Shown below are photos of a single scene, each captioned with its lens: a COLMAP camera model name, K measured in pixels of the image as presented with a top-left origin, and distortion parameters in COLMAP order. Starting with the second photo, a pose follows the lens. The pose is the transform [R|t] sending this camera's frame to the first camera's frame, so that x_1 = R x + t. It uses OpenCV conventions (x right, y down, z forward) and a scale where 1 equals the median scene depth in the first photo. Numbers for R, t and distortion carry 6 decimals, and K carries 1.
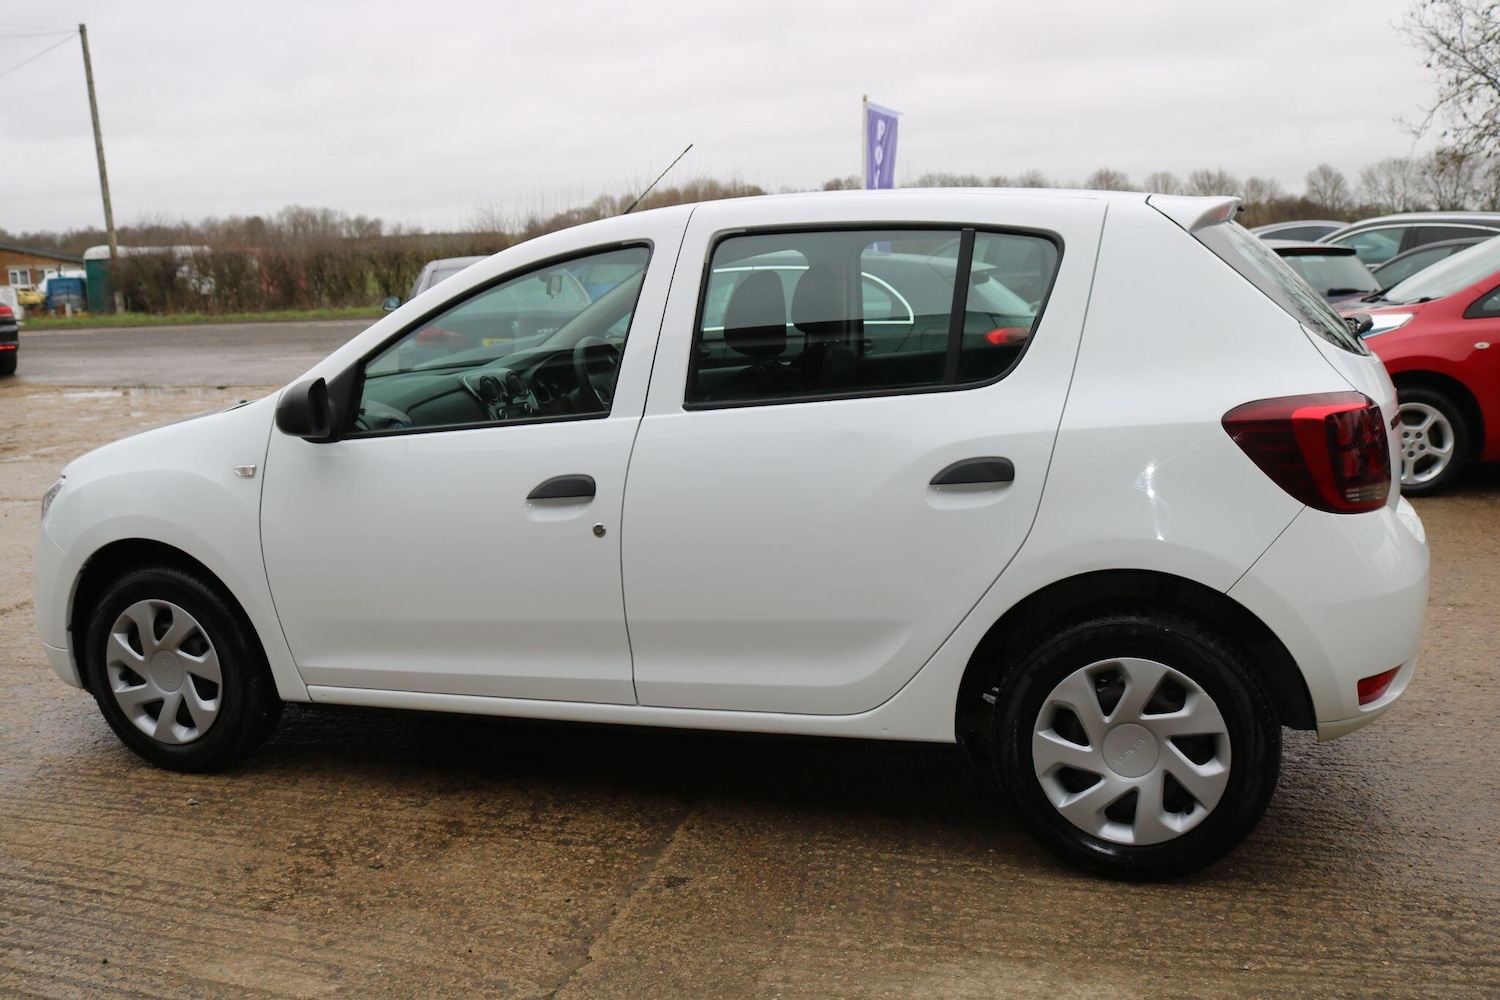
lens RADIAL K [[1388.2, 0, 750.0], [0, 1388.2, 500.0], [0, 0, 1]] dist [-0.130654, 0.114002]
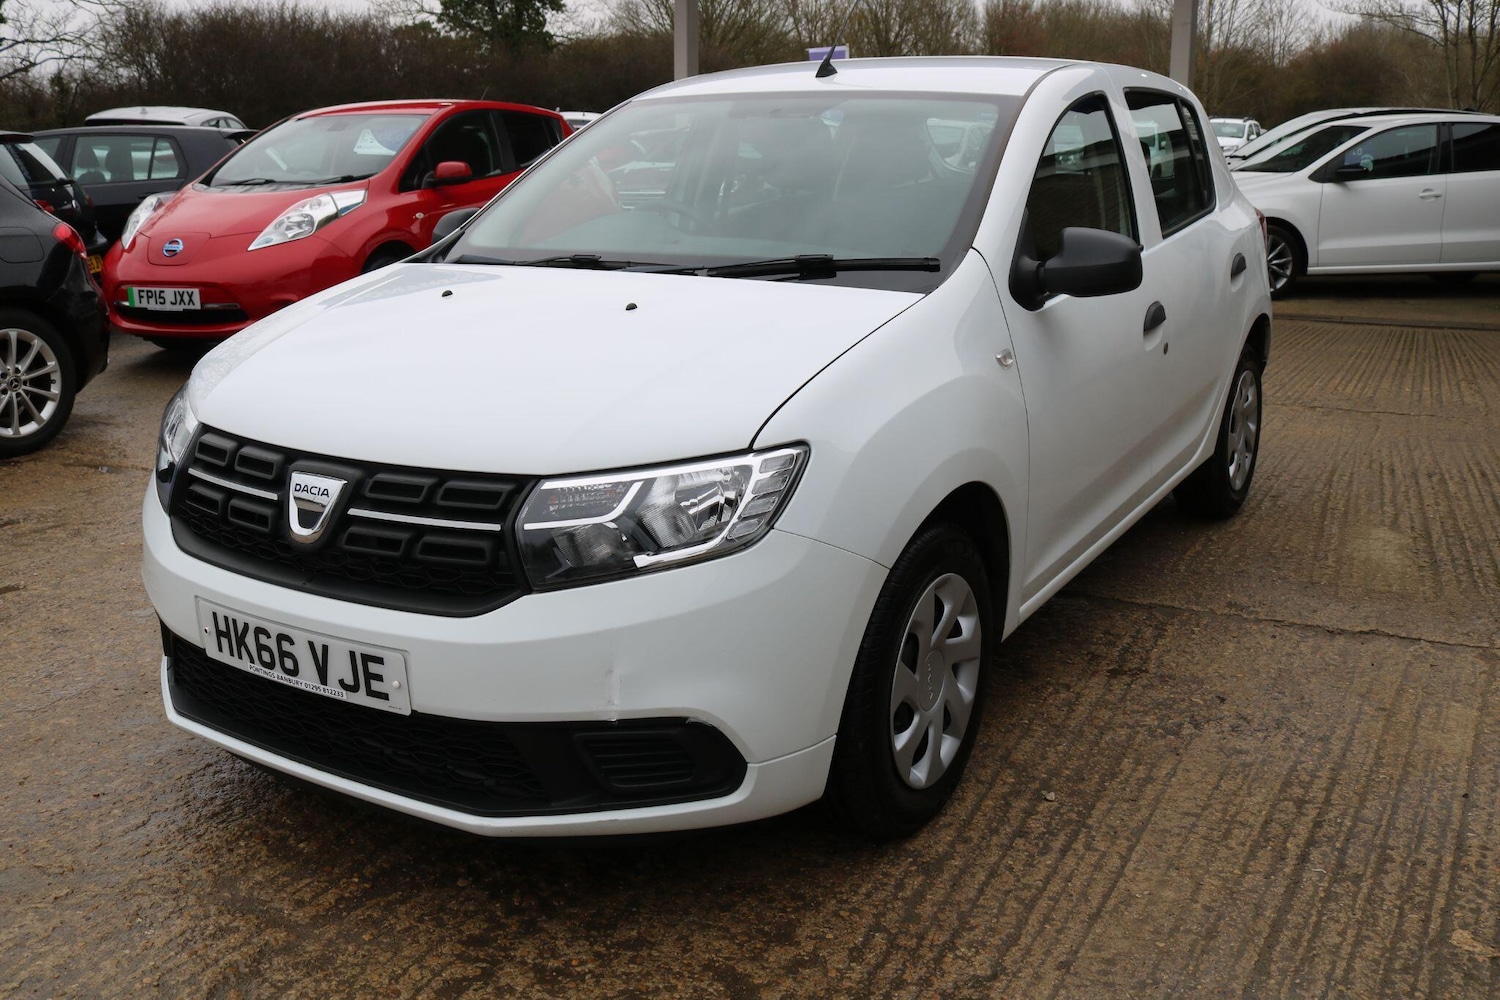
lens RADIAL K [[1429.8, 0, 750.0], [0, 1429.8, 500.0], [0, 0, 1]] dist [-0.145739, 0.146547]
pose [[0.196547, -0.218932, 0.955740, -1.291019], [0.165298, 0.968200, 0.187792, -0.129545], [-0.966460, 0.121072, 0.226486, 1.062514]]
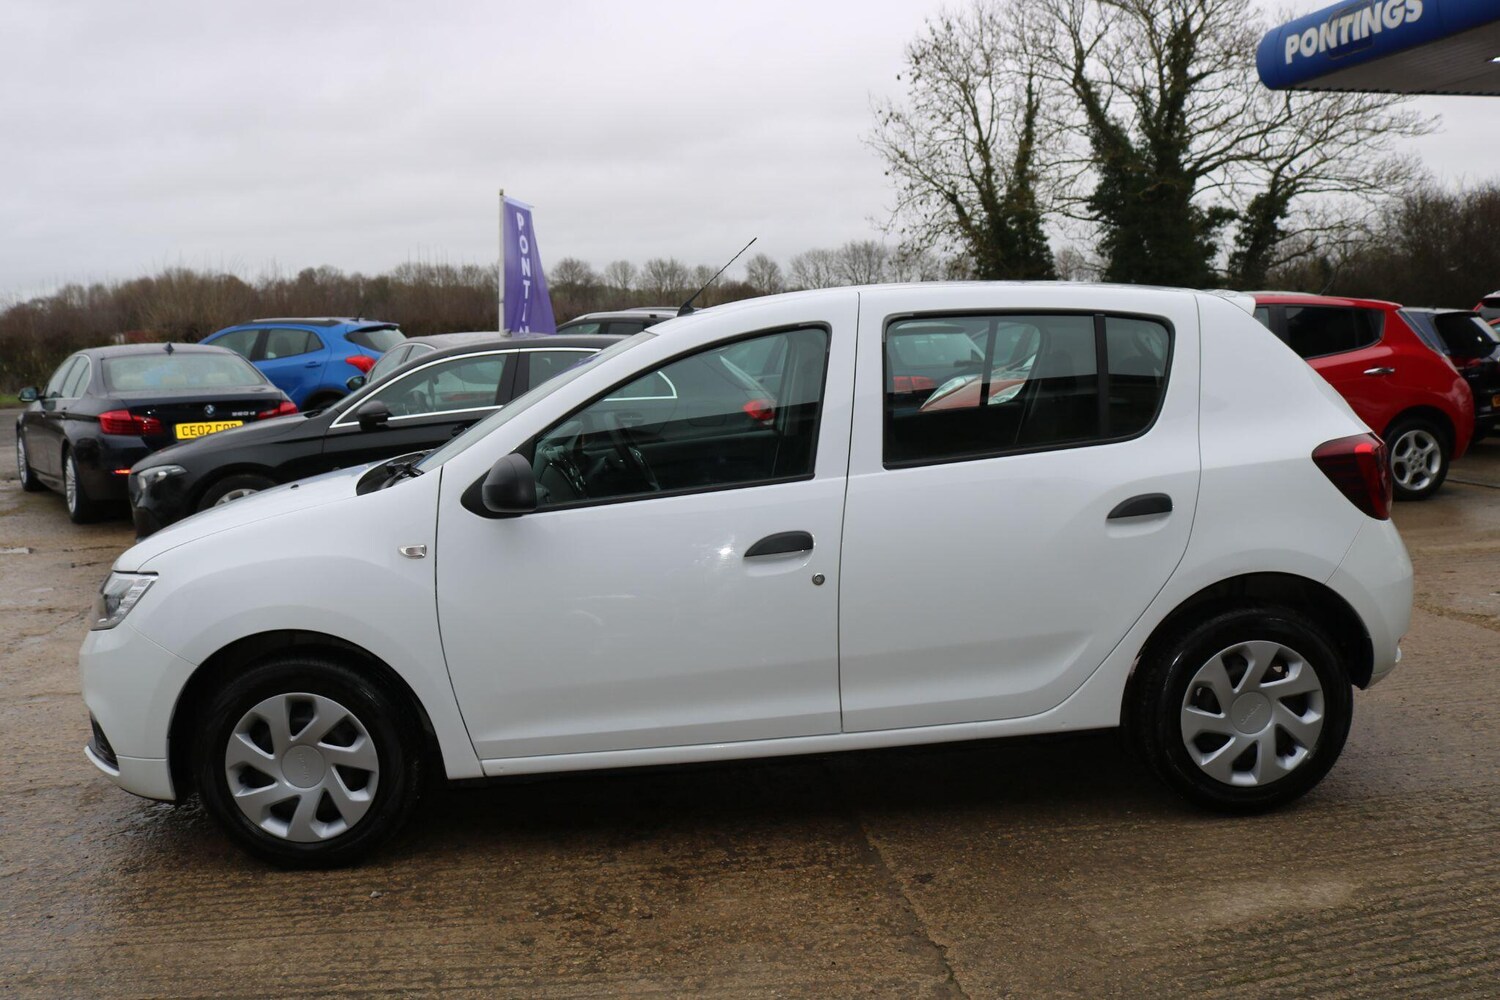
lens RADIAL K [[1312.2, 0, 750.0], [0, 1312.2, 500.0], [0, 0, 1]] dist [-0.148604, 0.132261]
pose [[0.924008, -0.051262, 0.378920, -0.547822], [0.071070, 0.996729, -0.038466, -0.004980], [-0.375709, 0.062473, 0.924629, 0.036554]]
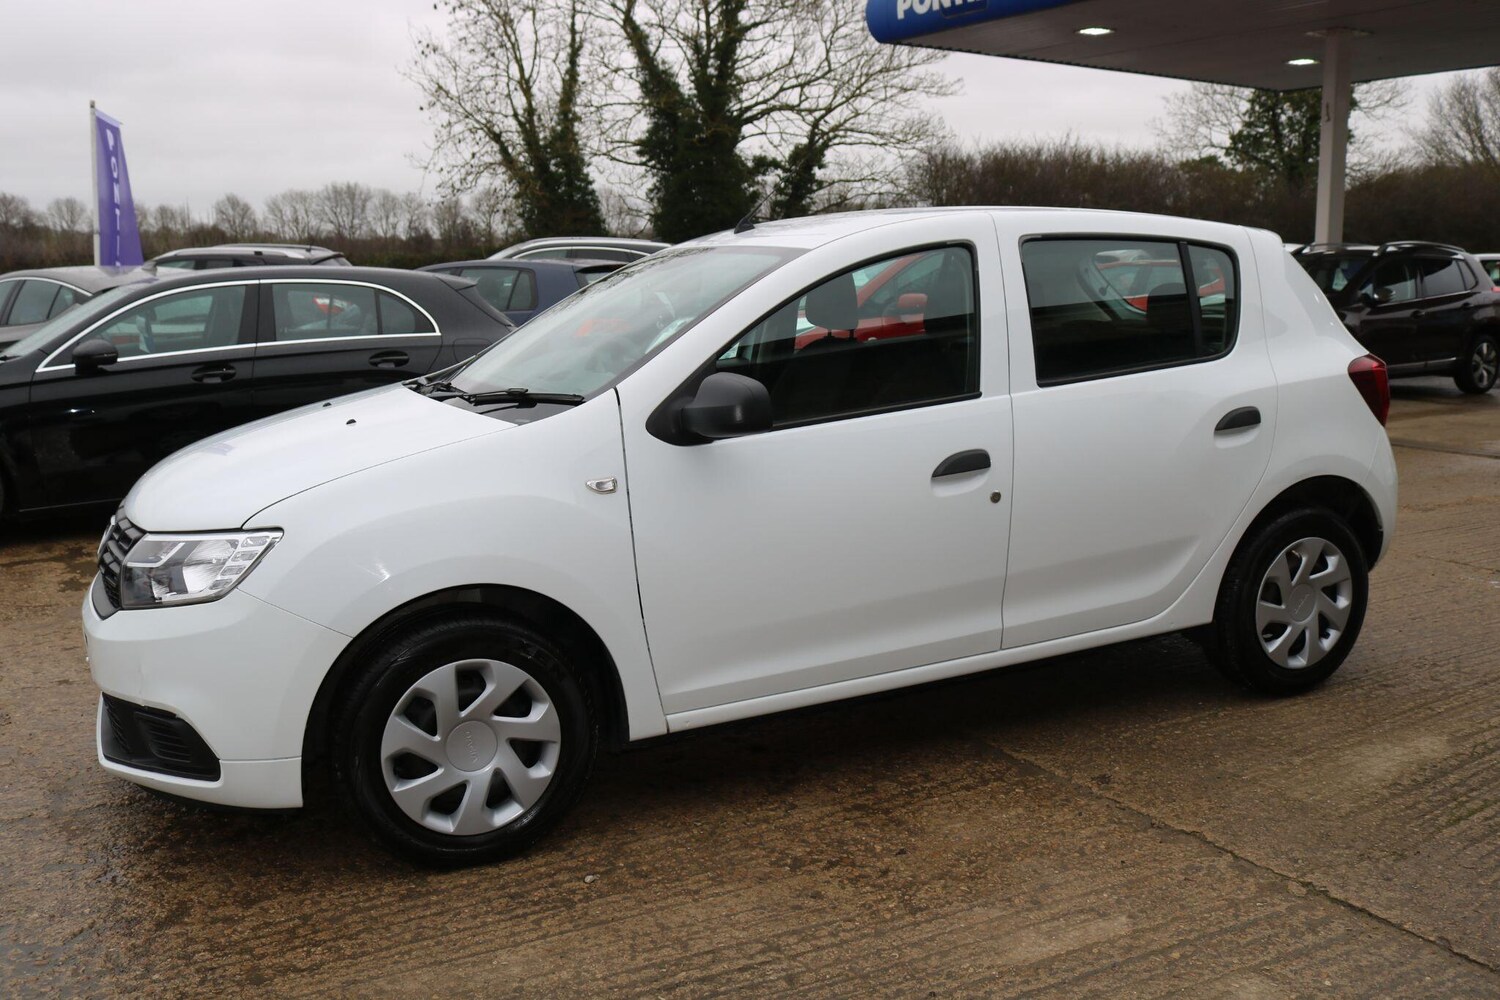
lens RADIAL K [[1350.8, 0, 750.0], [0, 1350.8, 500.0], [0, 0, 1]] dist [-0.146143, 0.127812]
pose [[0.712241, -0.101559, 0.694549, -0.988100], [0.111616, 0.993275, 0.030781, -0.030756], [-0.693004, 0.055599, 0.718787, 0.349091]]
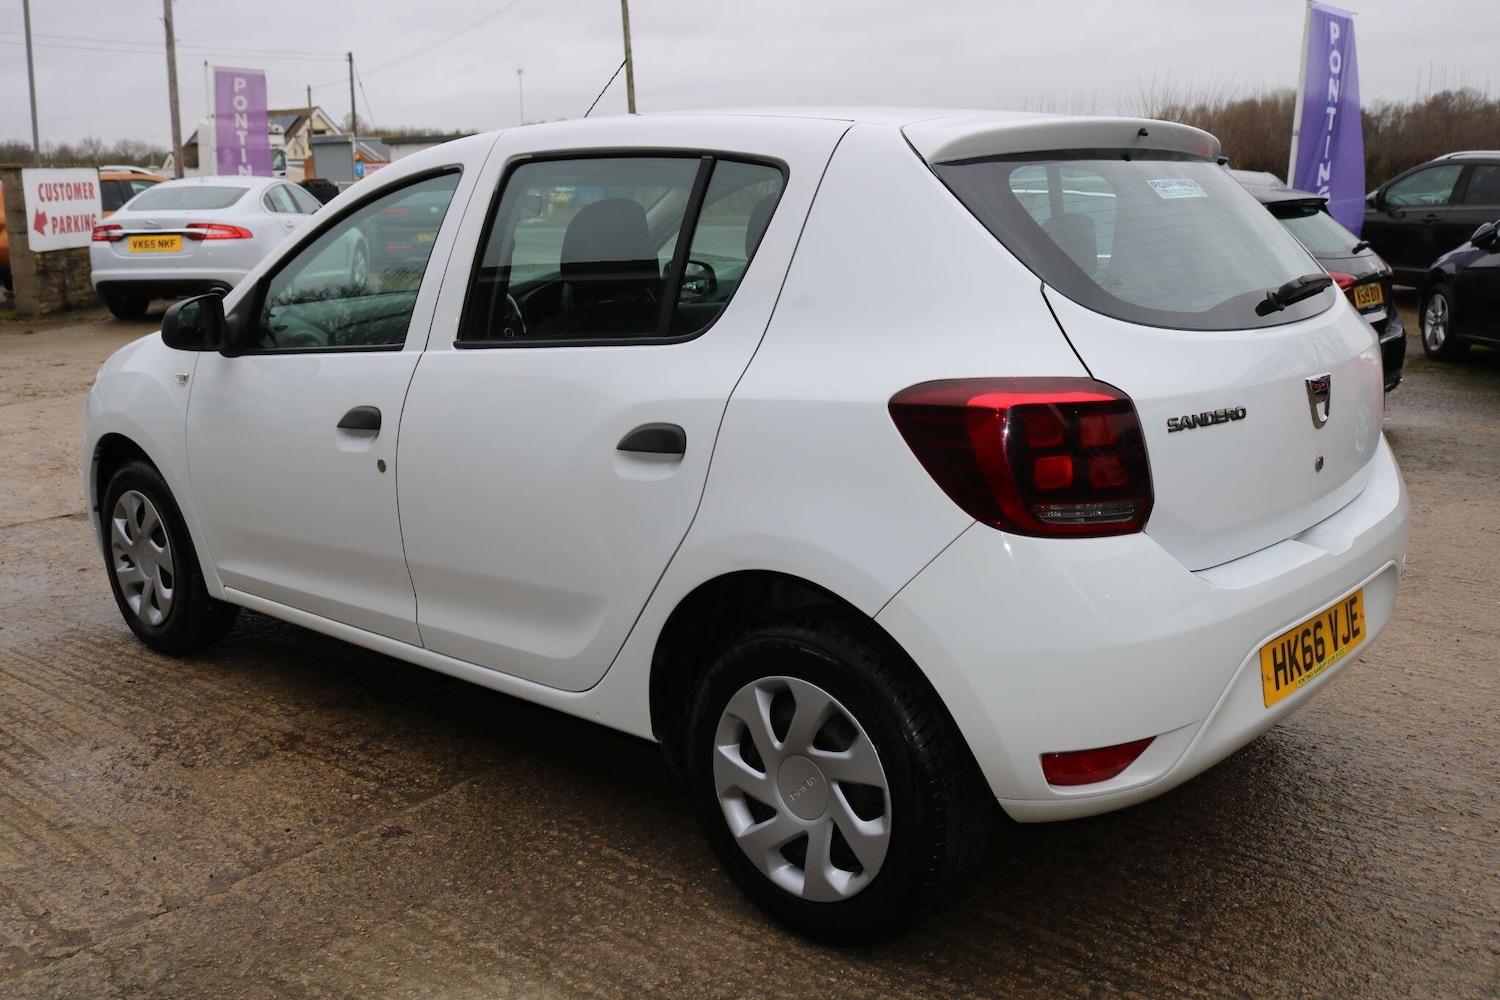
lens RADIAL K [[1429.8, 0, 750.0], [0, 1429.8, 500.0], [0, 0, 1]] dist [-0.145739, 0.146547]
pose [[0.923492, 0.102315, -0.369722, 0.492906], [-0.080732, 0.994027, 0.073430, -0.047288], [0.375027, -0.037963, 0.926236, 0.169831]]
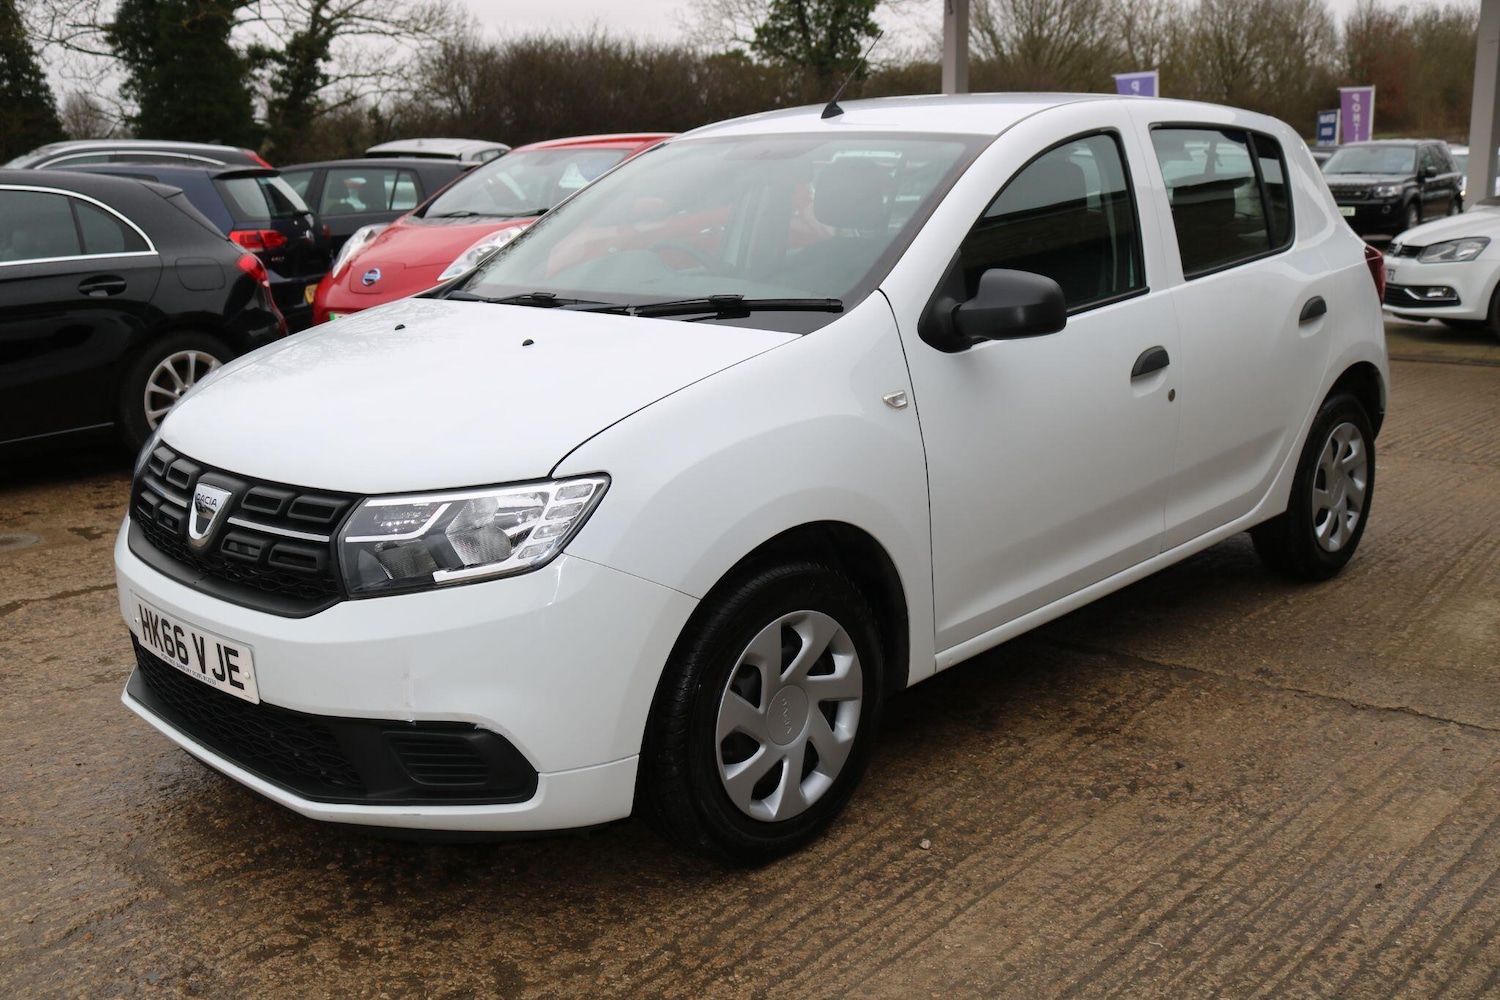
lens RADIAL K [[1493.5, 0, 750.0], [0, 1493.5, 500.0], [0, 0, 1]] dist [-0.124797, 0.105905]
pose [[0.411532, -0.177928, 0.893859, -1.272375], [0.156441, 0.979993, 0.123048, -0.090218], [-0.897868, 0.089198, 0.431133, 0.789515]]
